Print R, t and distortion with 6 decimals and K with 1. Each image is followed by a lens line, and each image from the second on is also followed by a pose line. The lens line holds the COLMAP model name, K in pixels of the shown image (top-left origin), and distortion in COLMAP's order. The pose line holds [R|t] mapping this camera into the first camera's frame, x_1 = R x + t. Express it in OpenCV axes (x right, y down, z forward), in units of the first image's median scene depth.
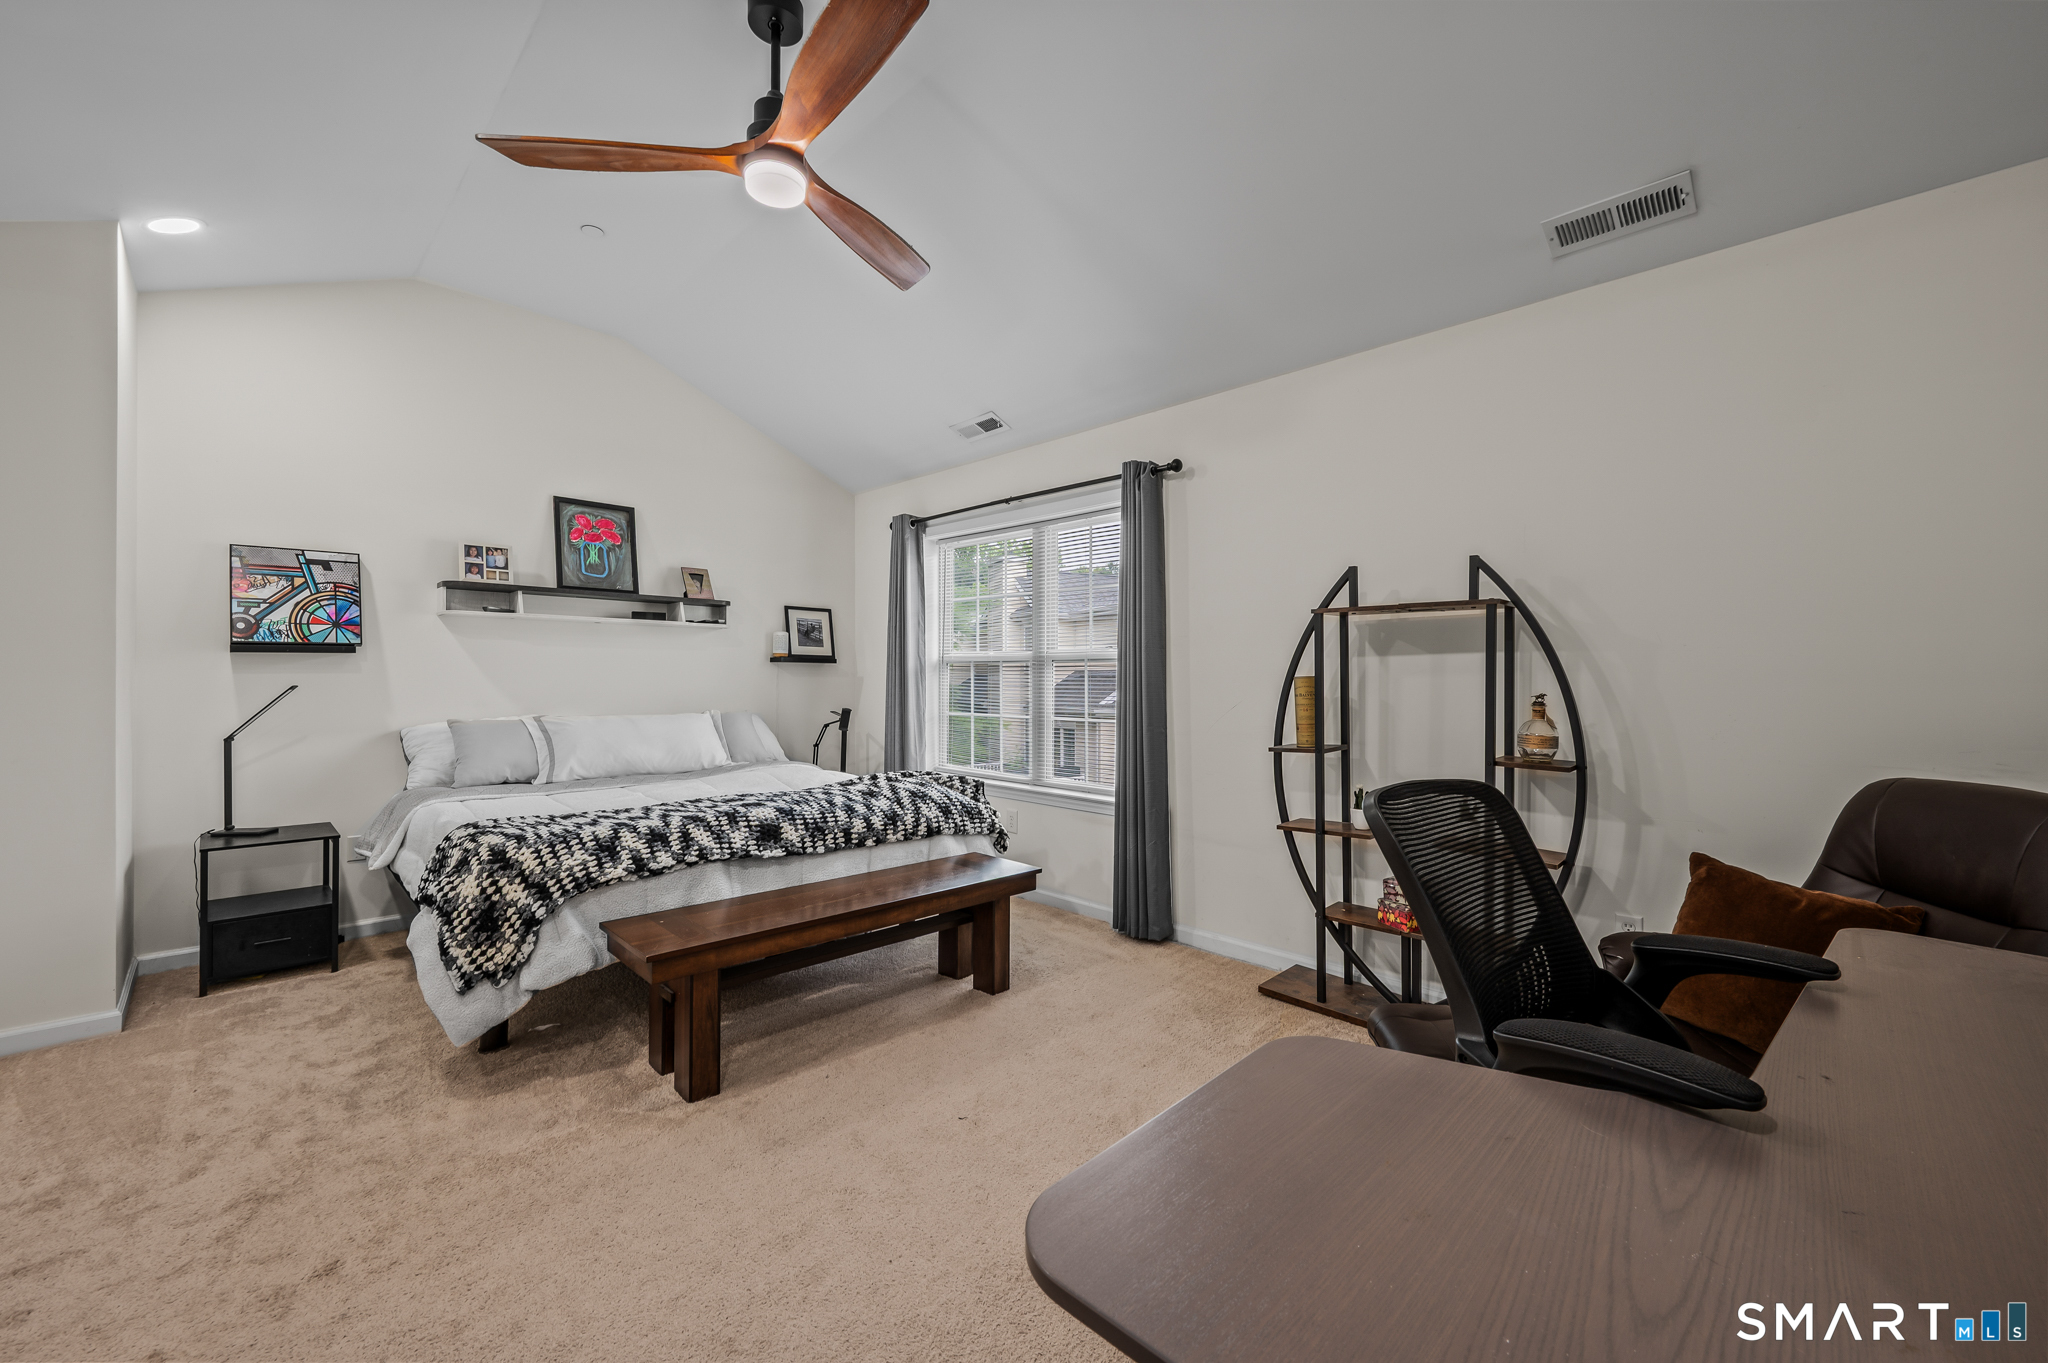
lens RADIAL K [[834.5, 0, 1024.0], [0, 834.5, 681.5], [0, 0, 1]] dist [-0.000122, -0.000008]
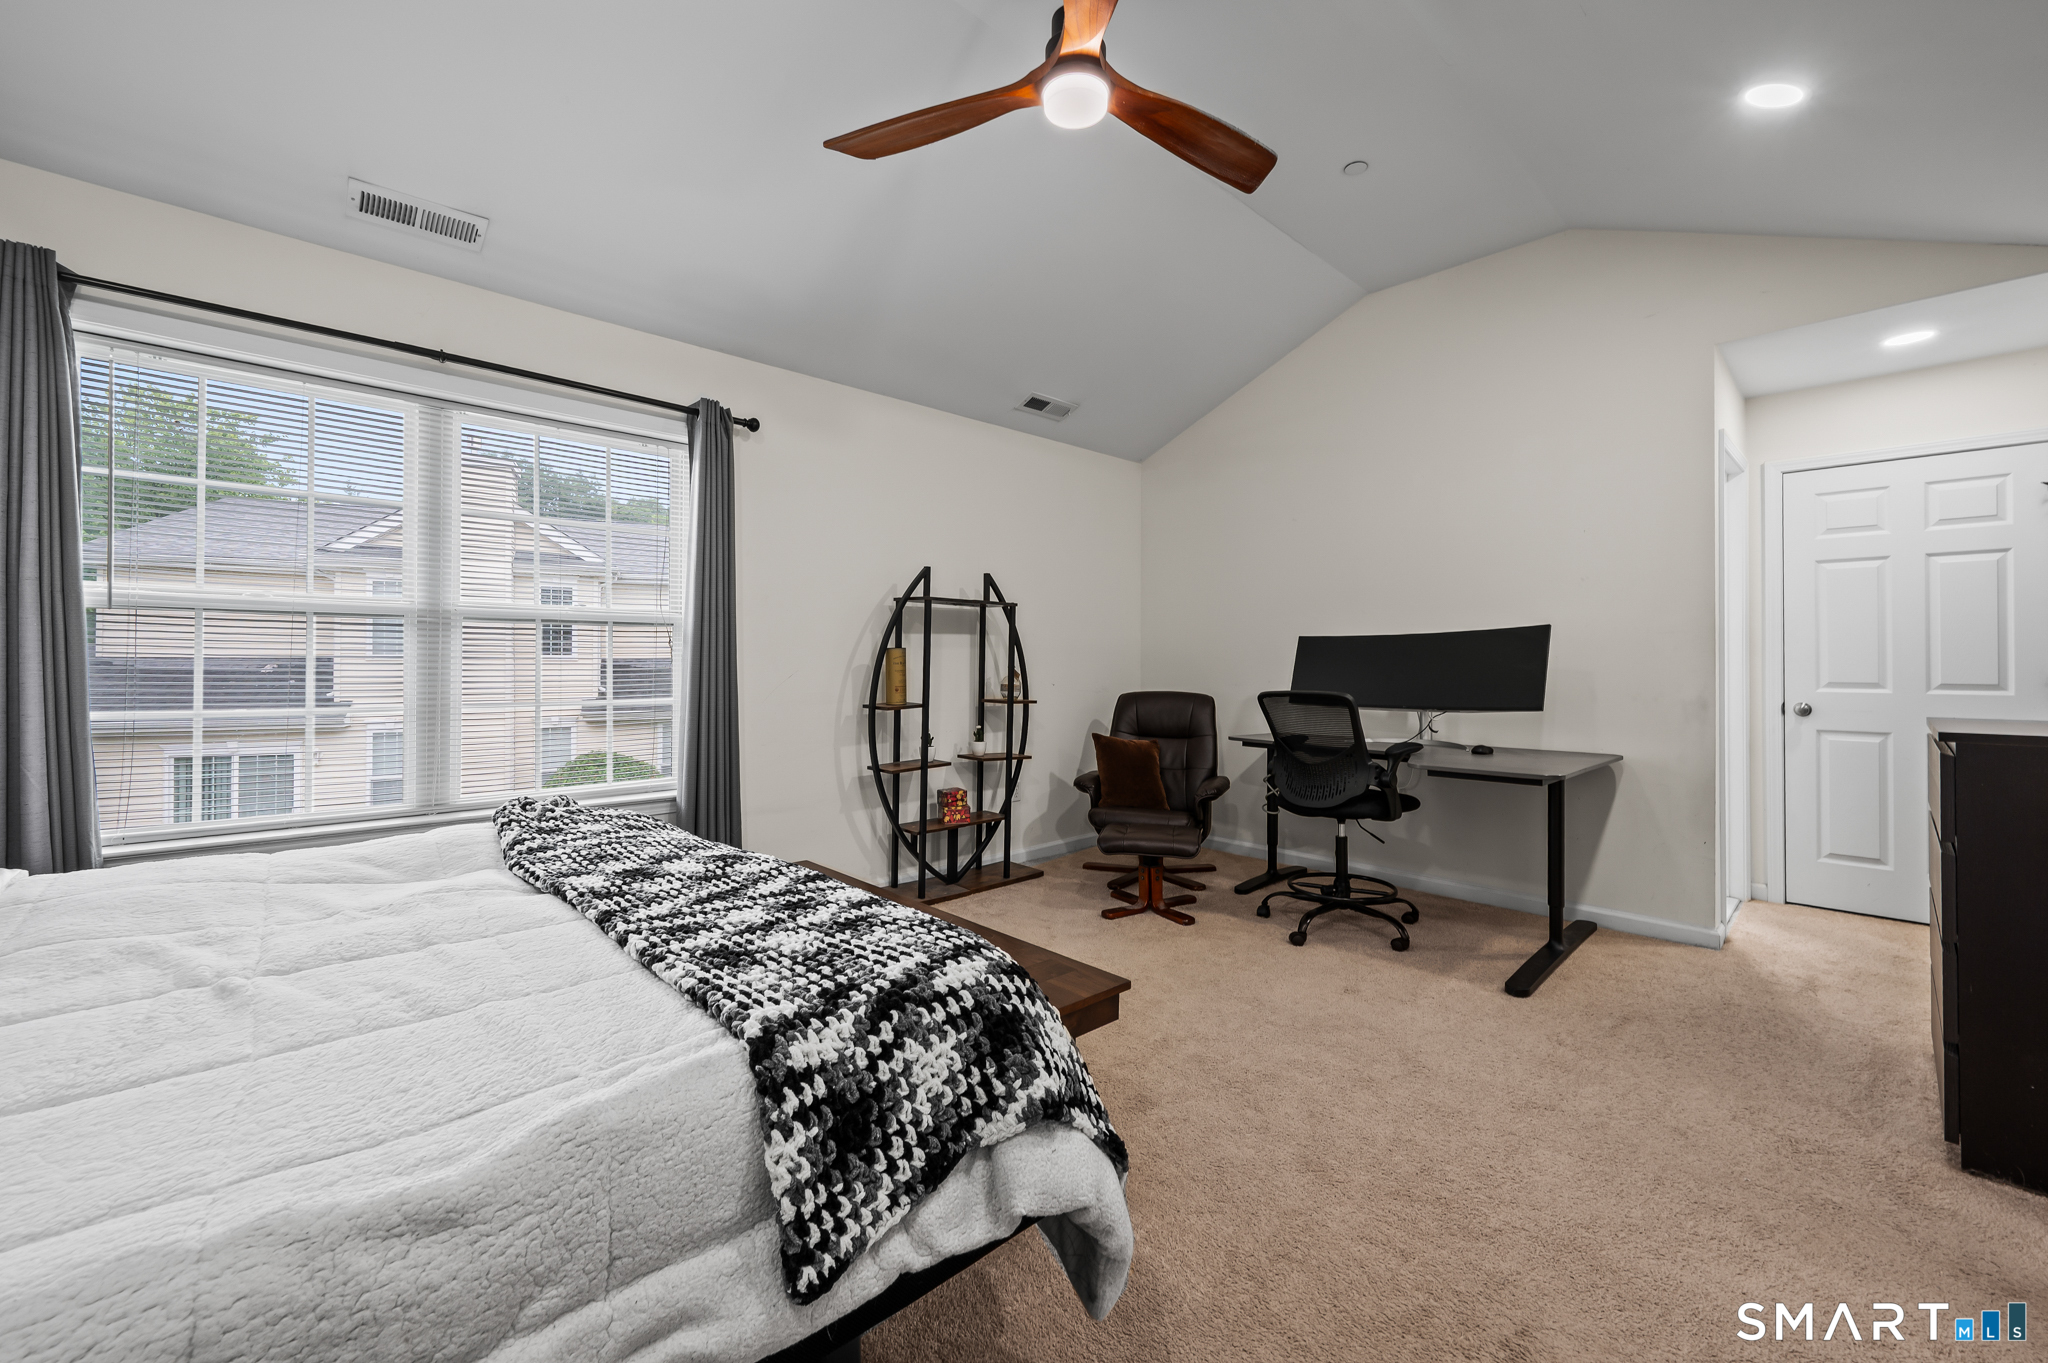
lens RADIAL K [[834.5, 0, 1024.0], [0, 834.5, 681.5], [0, 0, 1]] dist [-0.000122, -0.000008]
pose [[0.021679, -0.014130, 0.999665, -0.905711], [0.000606, 0.999900, 0.014120, 0.026091], [-0.999765, 0.000299, 0.021686, 0.782517]]
